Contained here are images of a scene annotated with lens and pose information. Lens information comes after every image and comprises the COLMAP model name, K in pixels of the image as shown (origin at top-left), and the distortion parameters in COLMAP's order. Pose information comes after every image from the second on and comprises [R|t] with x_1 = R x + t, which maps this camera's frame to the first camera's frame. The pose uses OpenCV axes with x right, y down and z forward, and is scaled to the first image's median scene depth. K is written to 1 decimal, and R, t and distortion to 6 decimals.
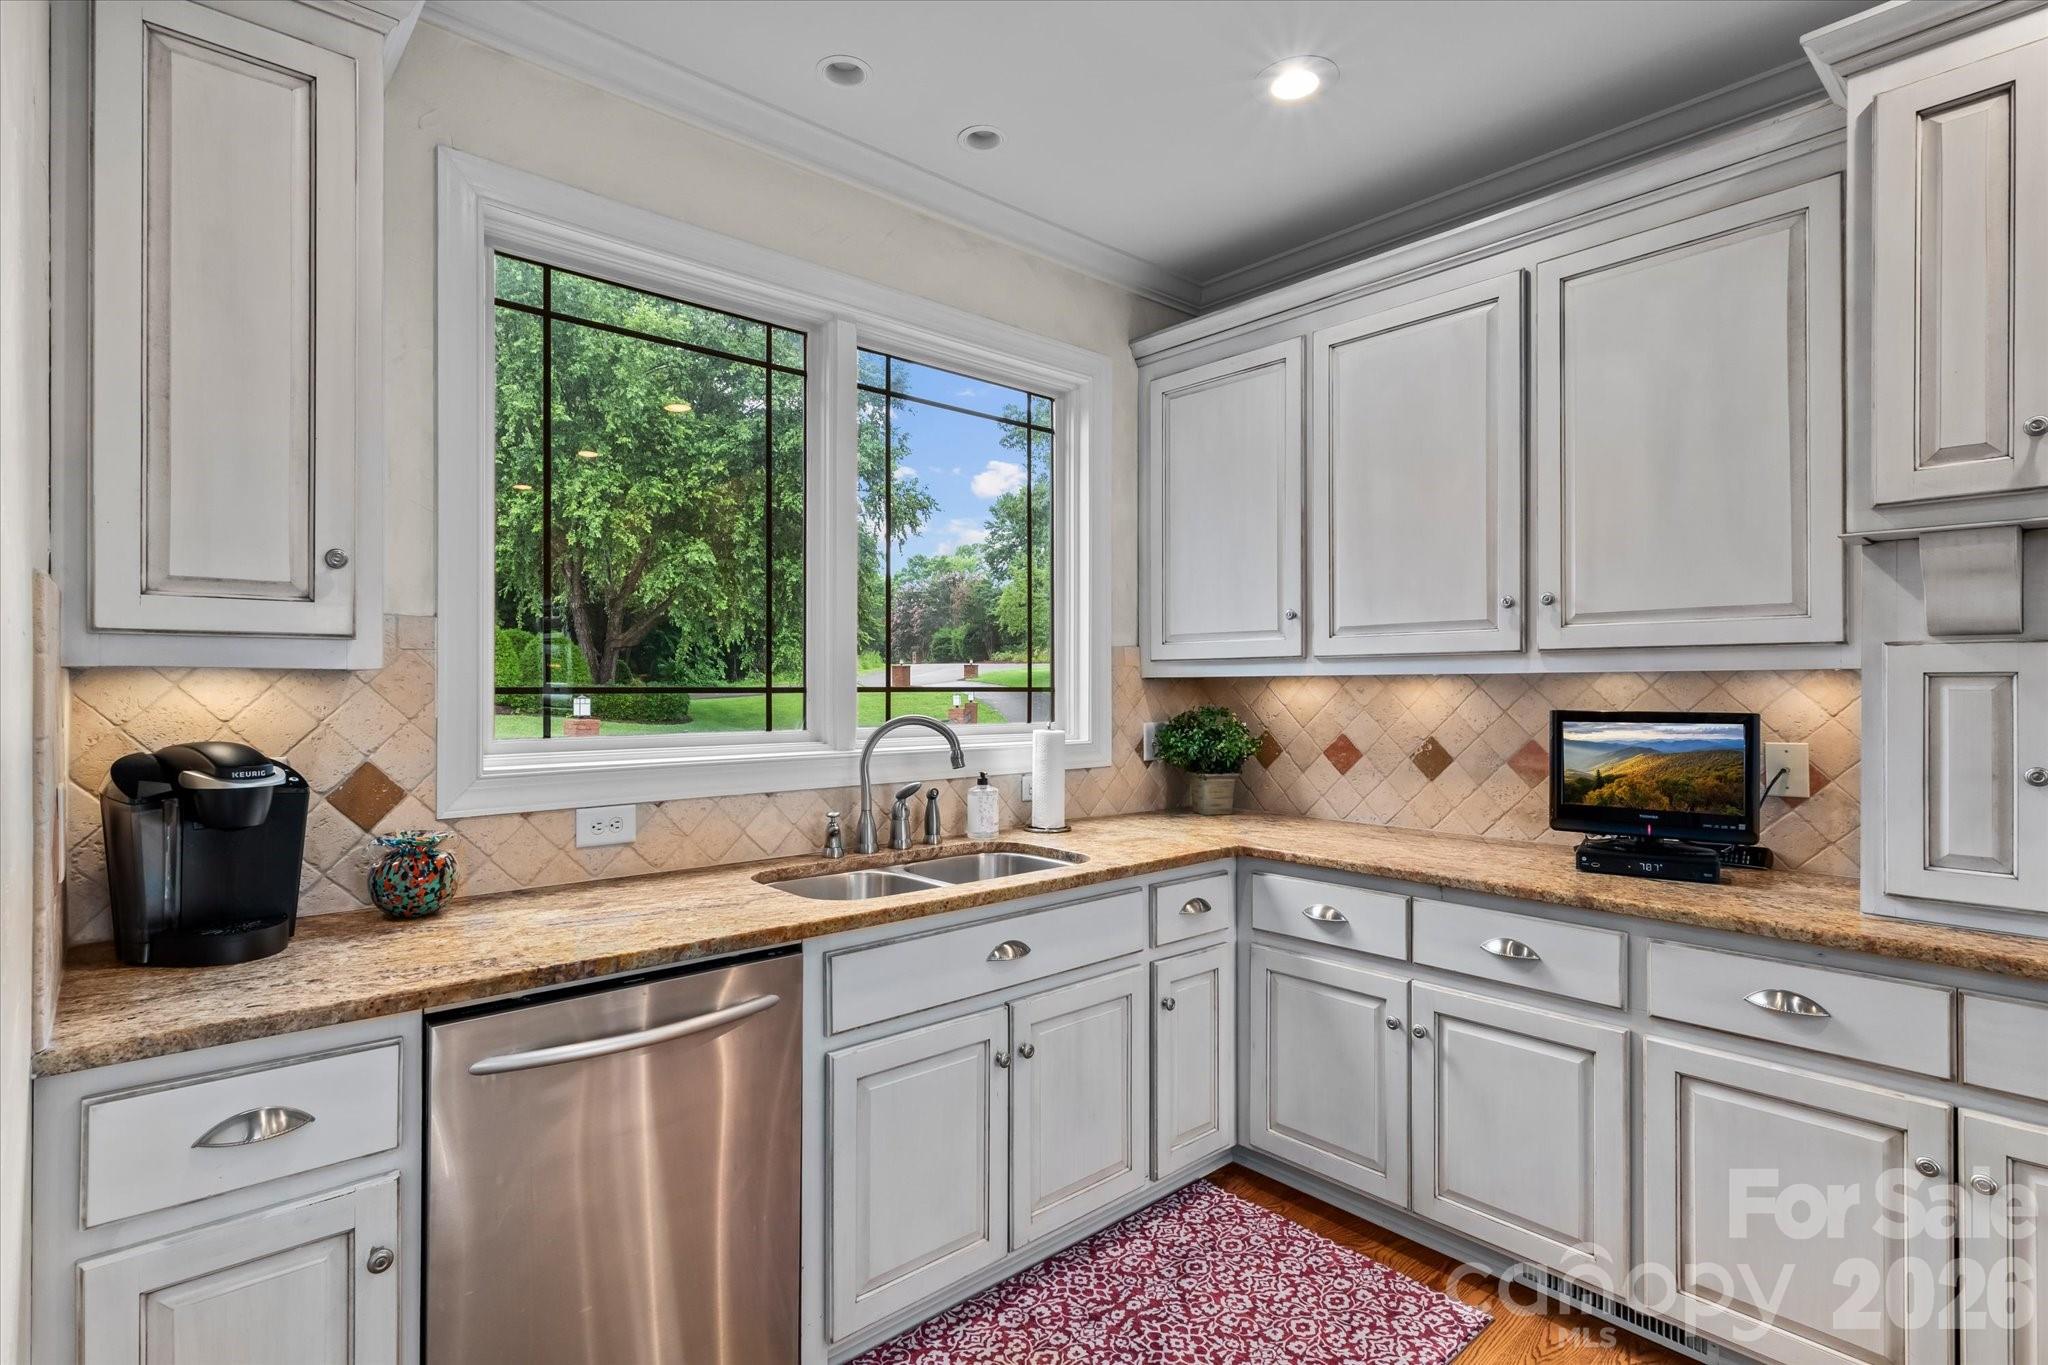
lens RADIAL K [[976.6, 0, 1032.6], [0, 976.6, 679.4], [0, 0, 1]] dist [0.001764, 0.000385]
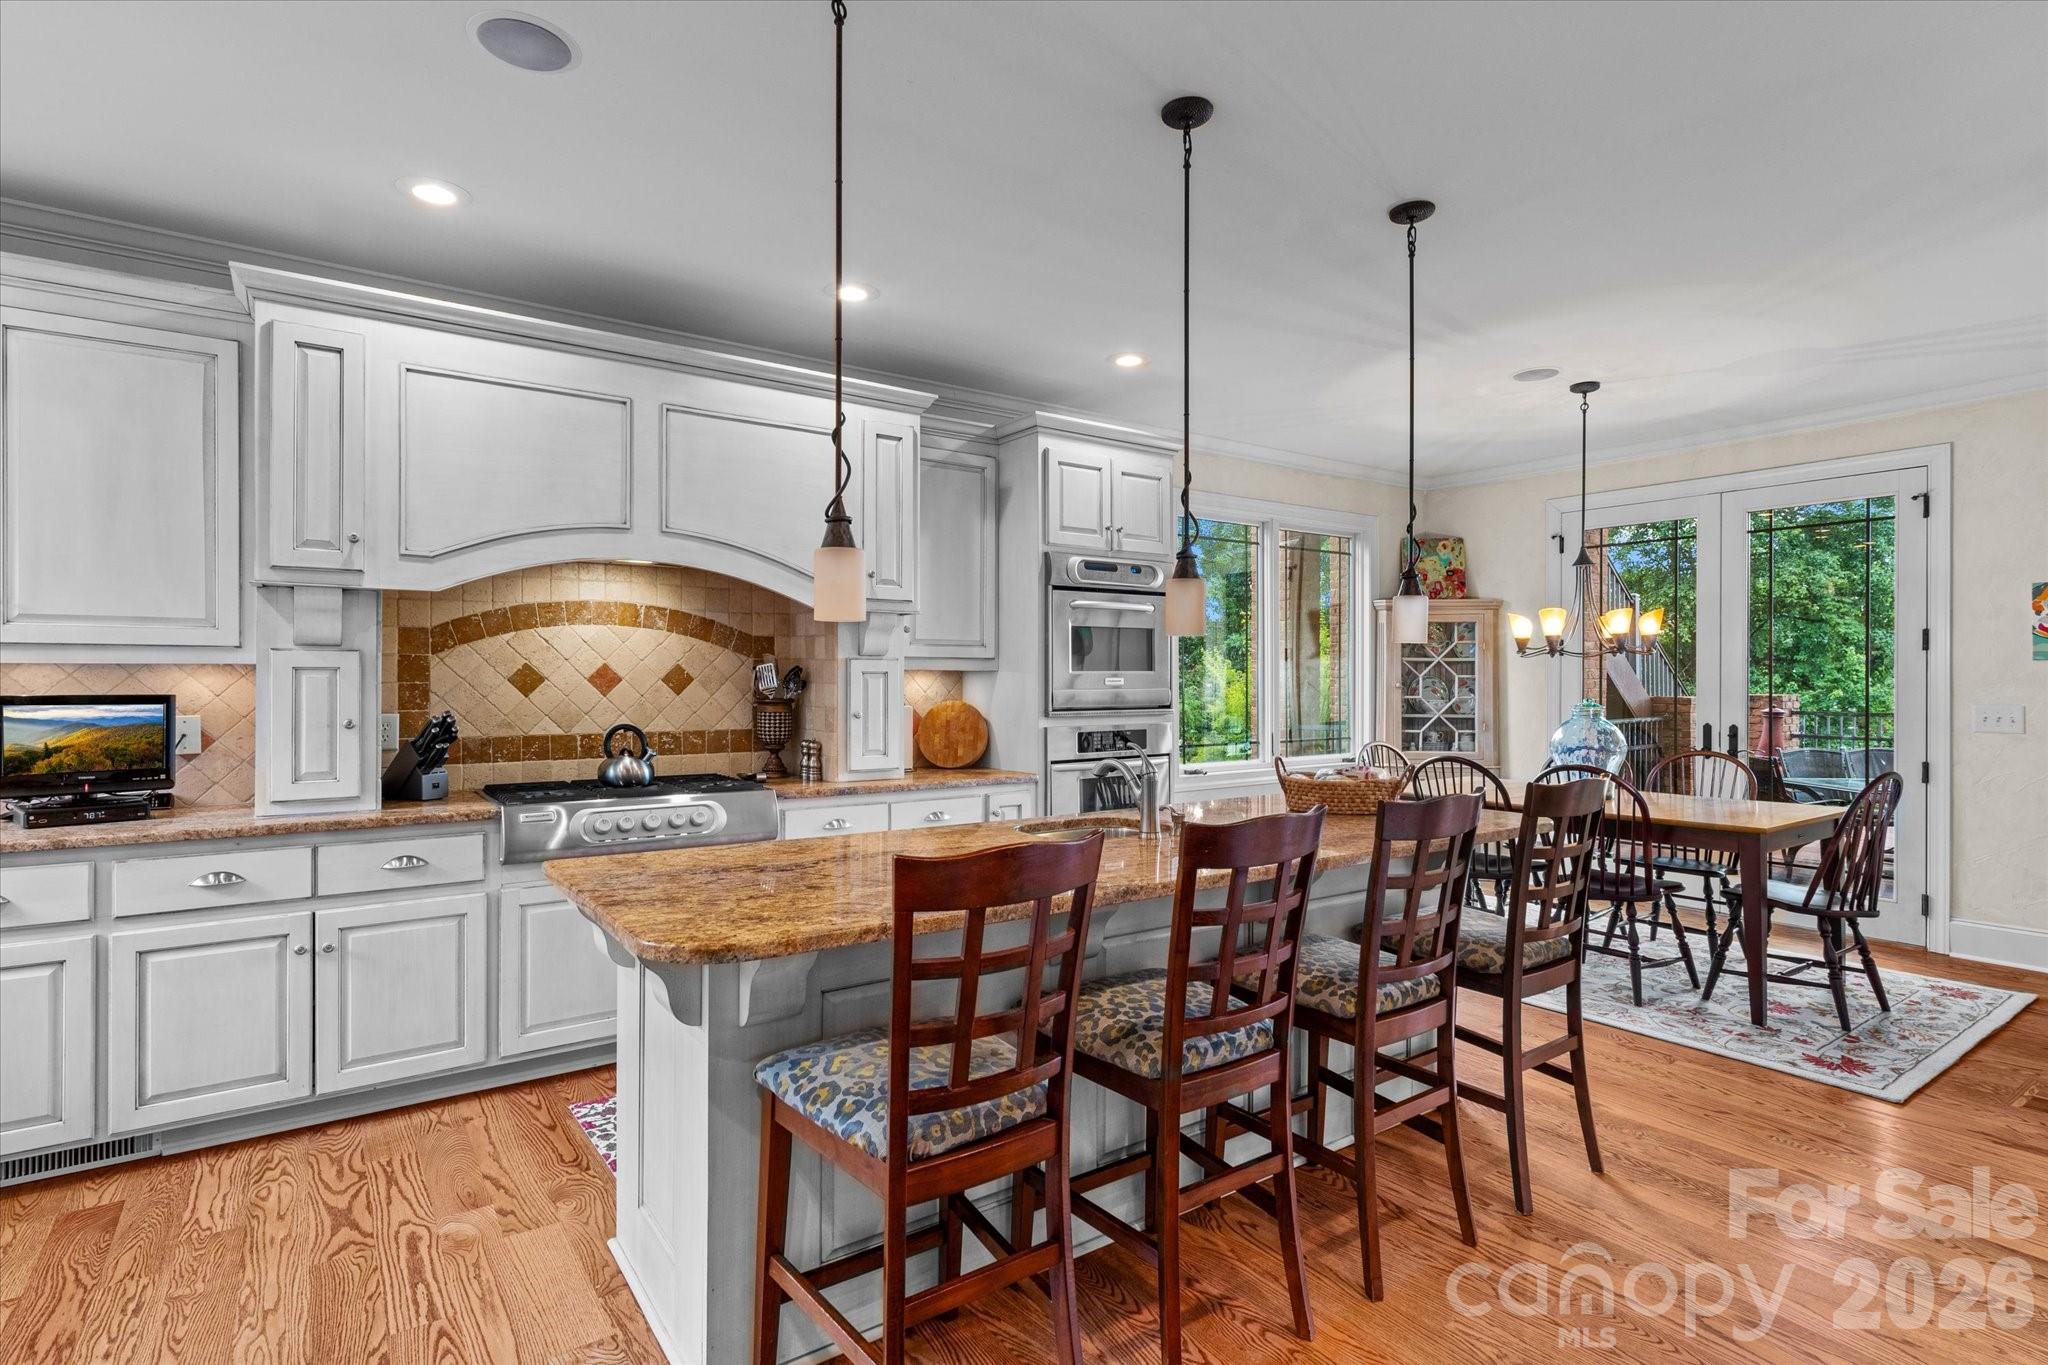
lens RADIAL K [[1039.3, 0, 1024.6], [0, 1039.3, 680.3], [0, 0, 1]] dist [0.006346, 0.000329]
pose [[0.109791, -0.001365, 0.993954, -0.608219], [-0.007850, 0.999967, 0.002240, 0.000952], [-0.993924, -0.008048, 0.109777, -0.373337]]
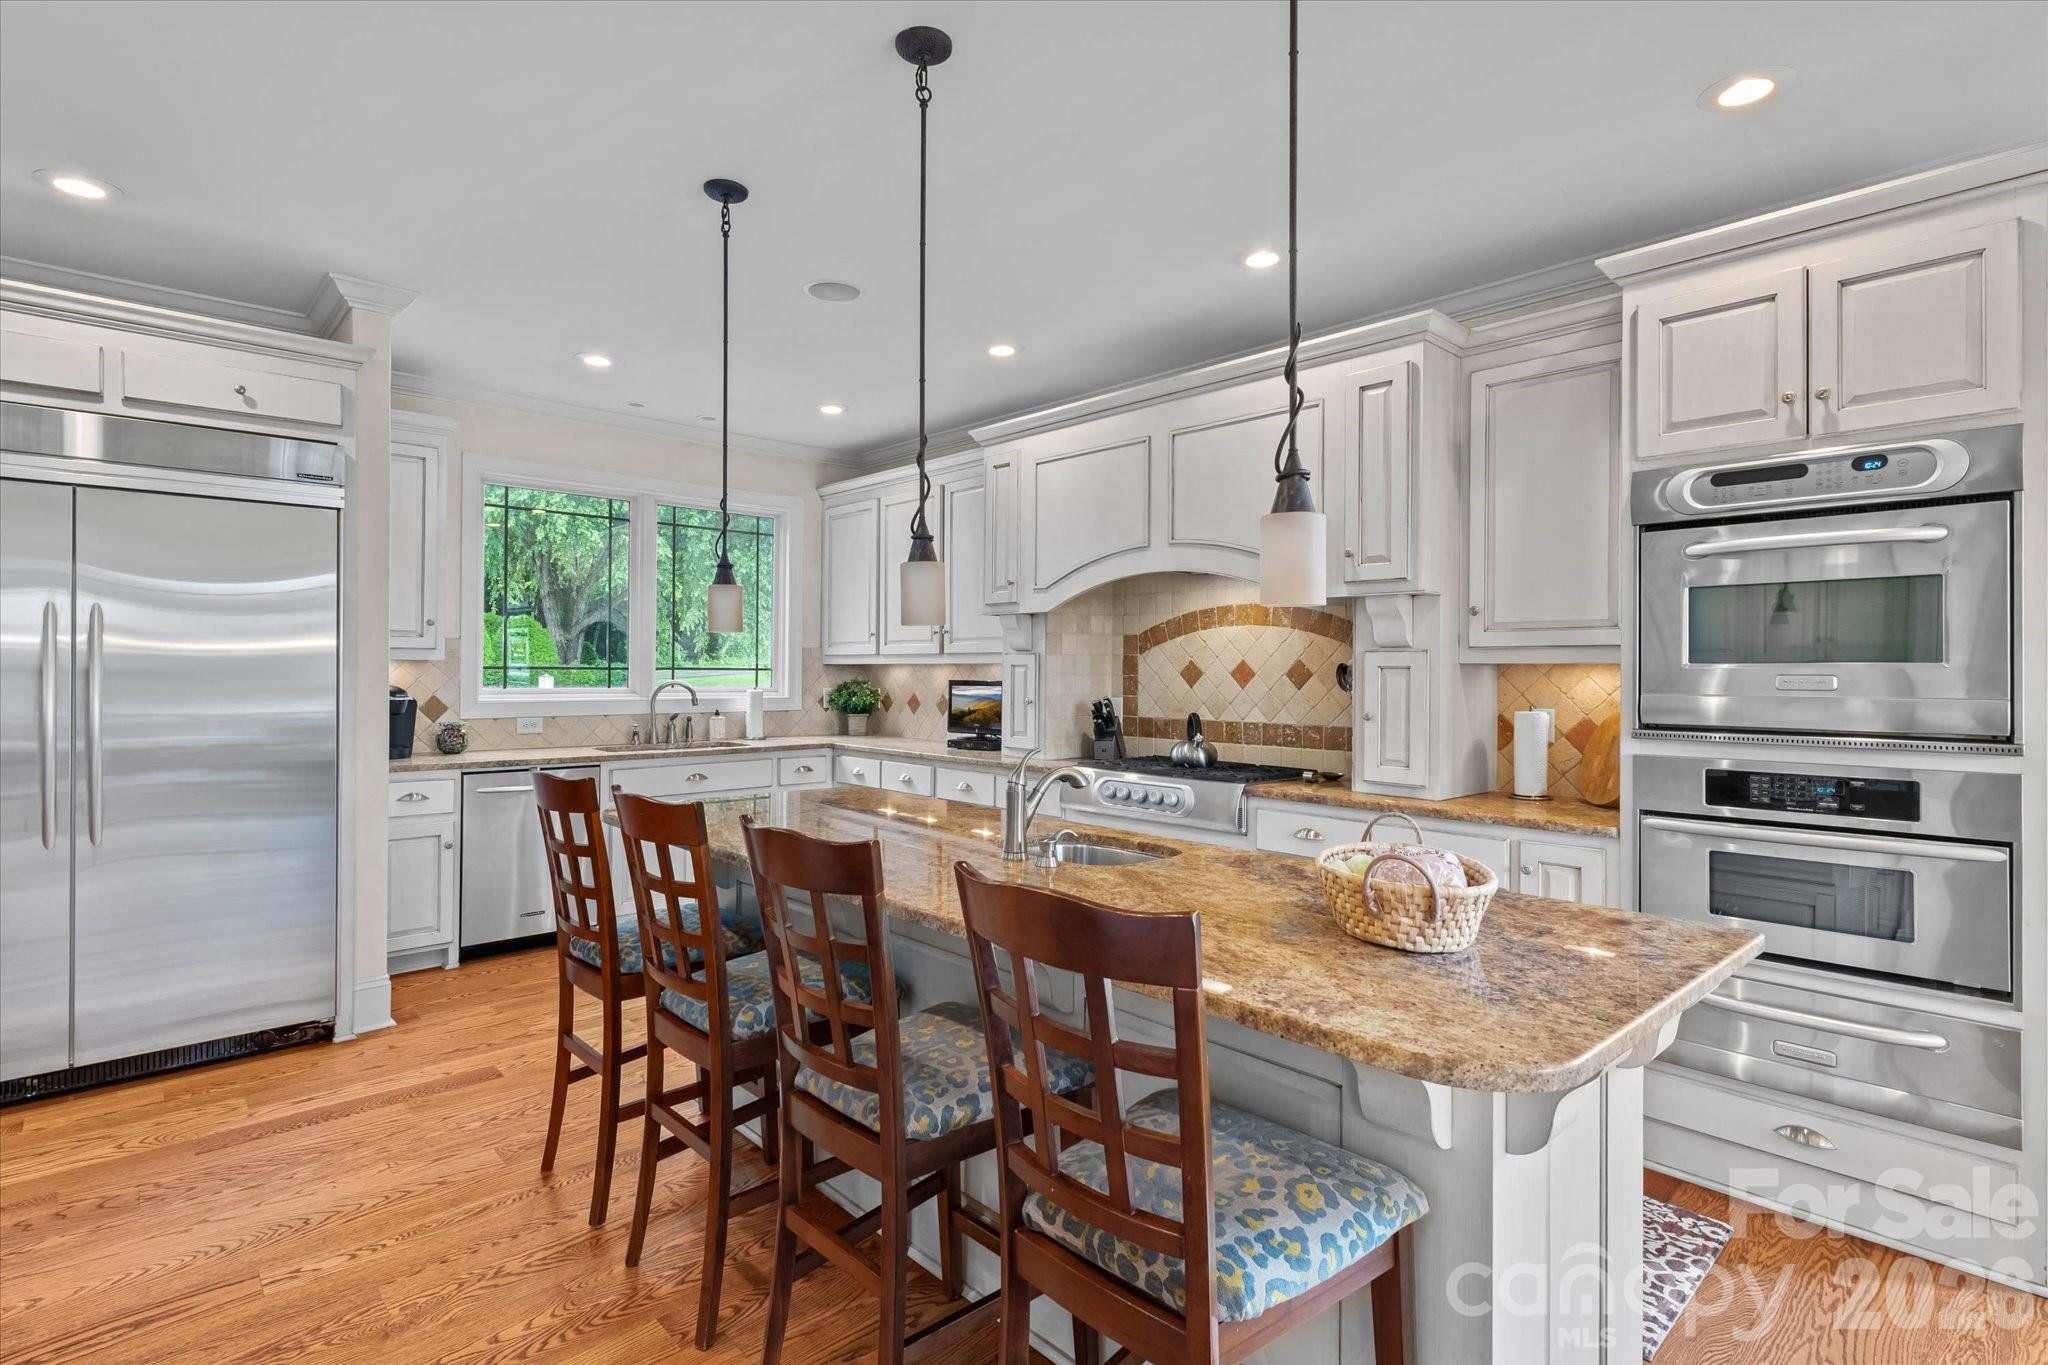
lens RADIAL K [[1005.4, 0, 1034.4], [0, 1005.4, 655.6], [0, 0, 1]] dist [-0.002399, -0.000445]
pose [[0.999912, 0.006415, 0.011647, 0.772894], [-0.006338, 0.999958, -0.006638, -0.011740], [-0.011689, 0.006563, 0.999910, -1.479041]]
